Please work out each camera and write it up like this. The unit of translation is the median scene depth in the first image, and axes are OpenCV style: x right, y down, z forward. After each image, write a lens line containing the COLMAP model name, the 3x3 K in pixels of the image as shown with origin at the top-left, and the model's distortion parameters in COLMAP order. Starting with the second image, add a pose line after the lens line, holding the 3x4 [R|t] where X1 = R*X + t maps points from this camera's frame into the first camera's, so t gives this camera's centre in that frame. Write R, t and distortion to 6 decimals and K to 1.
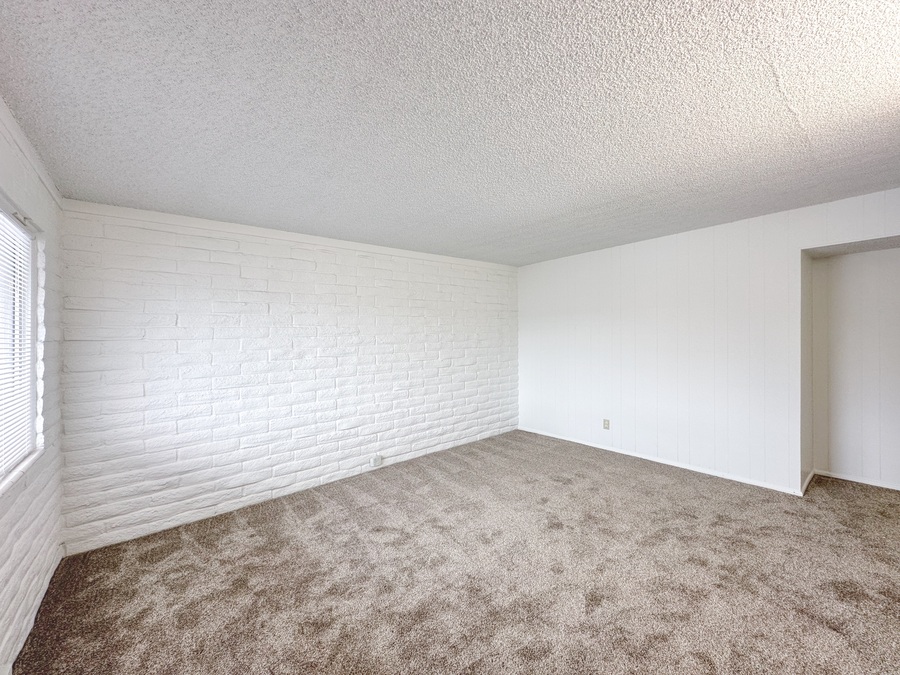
lens RADIAL K [[364.4, 0, 463.4], [0, 364.4, 337.9], [0, 0, 1]] dist [0.001534, 0.000232]
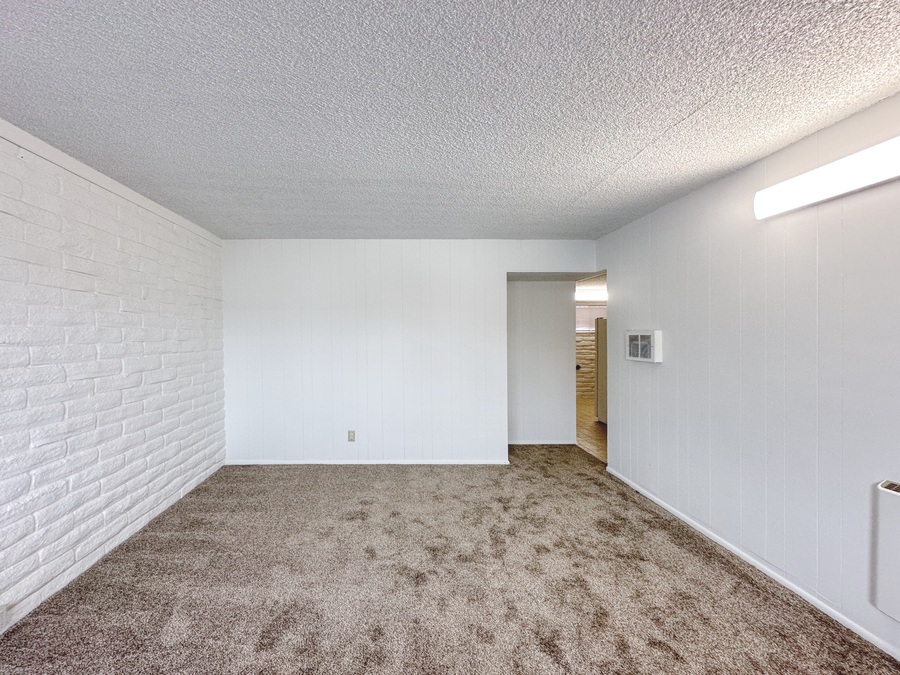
lens RADIAL K [[375.1, 0, 450.0], [0, 375.1, 349.3], [0, 0, 1]] dist [-0.001504, -0.000333]
pose [[0.642824, -0.005840, 0.765992, -0.213167], [-0.010802, 0.999802, 0.016689, 0.007973], [-0.765938, -0.019002, 0.642634, 0.303930]]
